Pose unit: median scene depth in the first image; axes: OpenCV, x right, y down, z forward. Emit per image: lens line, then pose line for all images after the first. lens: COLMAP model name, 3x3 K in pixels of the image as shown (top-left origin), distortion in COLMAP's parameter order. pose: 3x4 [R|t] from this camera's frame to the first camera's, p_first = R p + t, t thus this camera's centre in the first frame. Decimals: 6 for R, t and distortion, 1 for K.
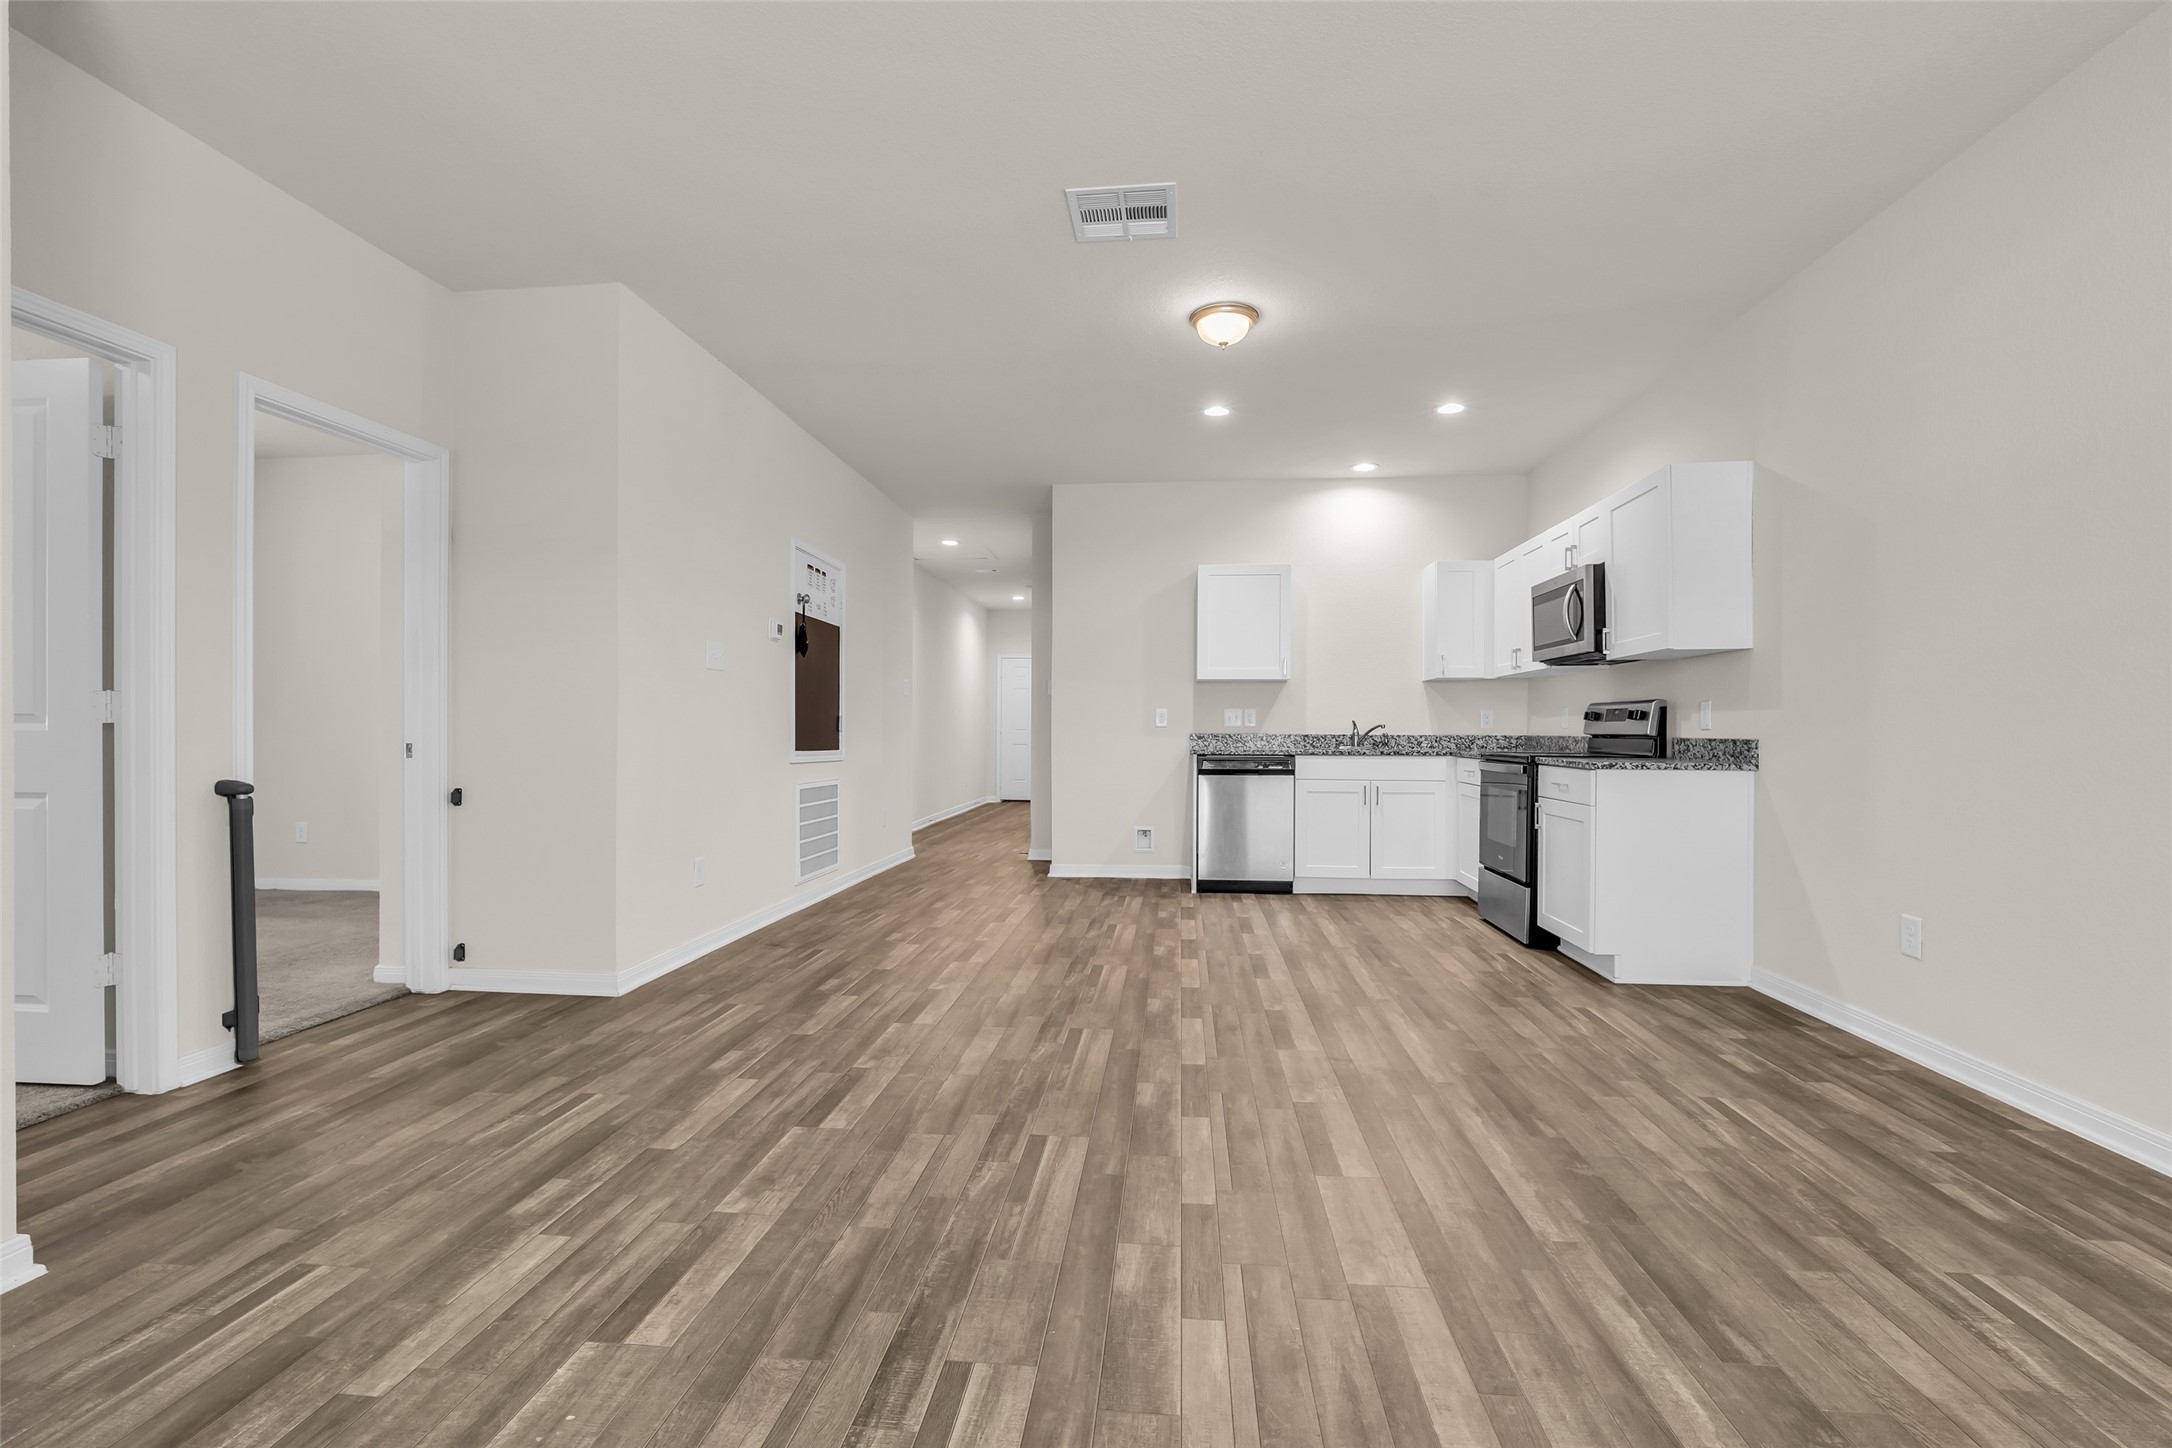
lens RADIAL K [[990.4, 0, 1063.1], [0, 990.4, 722.7], [0, 0, 1]] dist [-0.019908, 0.005292]
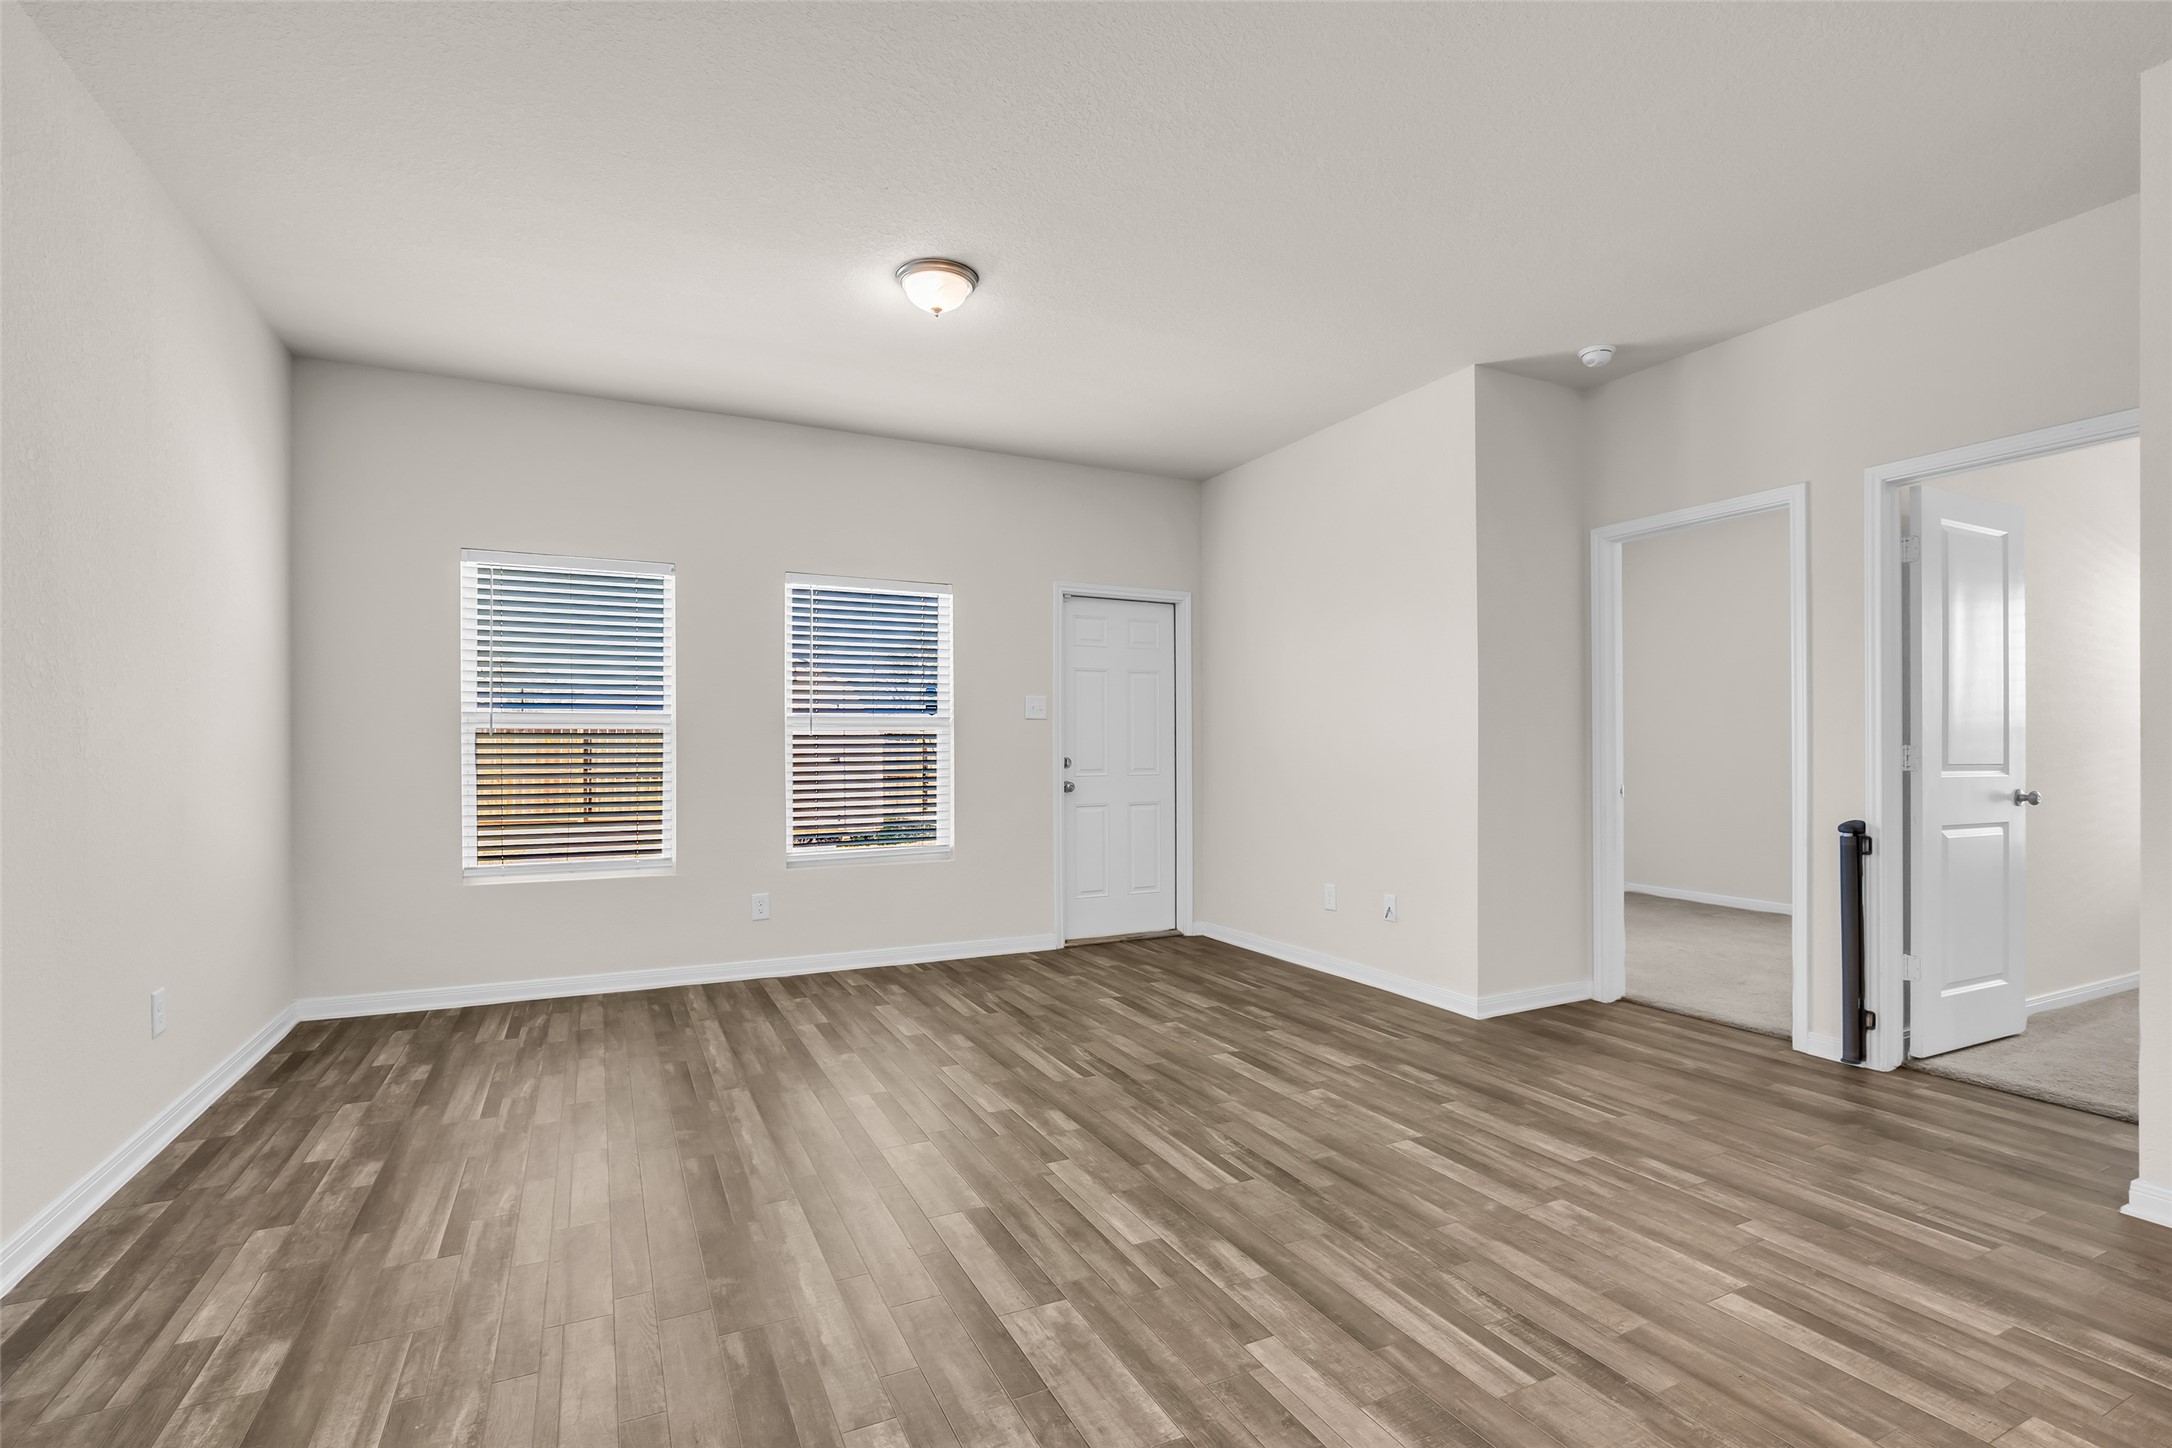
lens RADIAL K [[990.4, 0, 1082.2], [0, 990.4, 745.0], [0, 0, 1]] dist [-0.019908, 0.005292]
pose [[-0.837471, -0.005622, -0.546453, 0.416501], [-0.000071, 0.999948, -0.010179, -0.012098], [0.546482, -0.008486, -0.837428, 1.351240]]
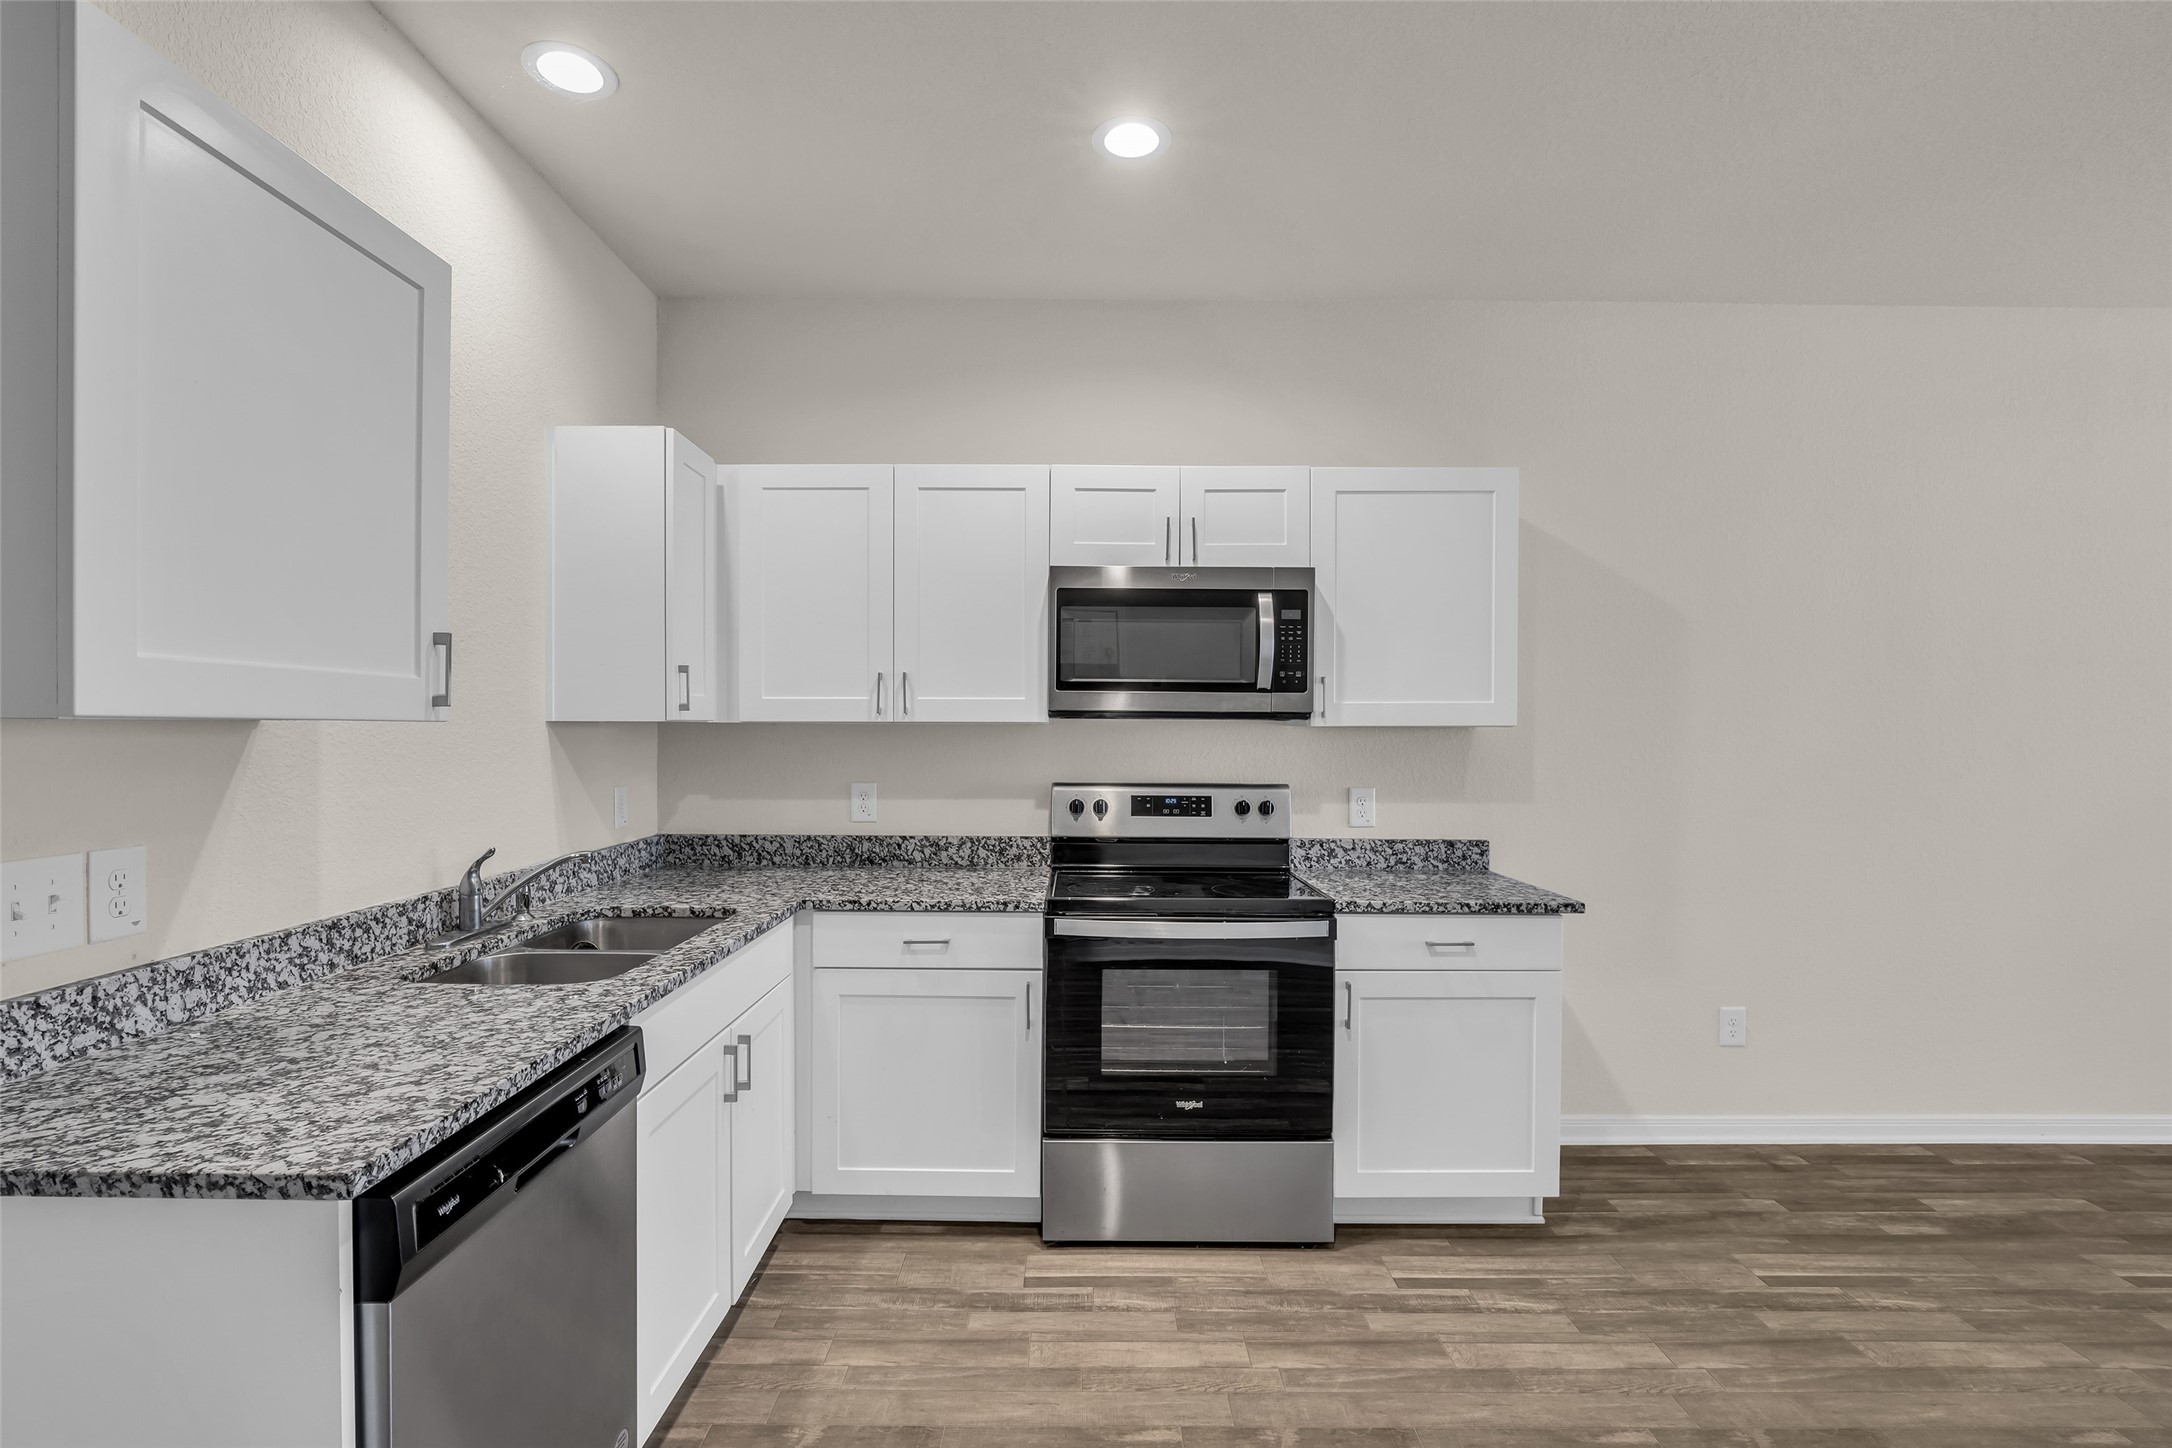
lens RADIAL K [[990.4, 0, 1075.4], [0, 990.4, 737.6], [0, 0, 1]] dist [-0.019908, 0.005292]
pose [[-0.118088, -0.015786, 0.992878, -0.055452], [-0.012649, 0.999816, 0.014392, -0.063670], [-0.992923, -0.010859, -0.118266, 1.217340]]
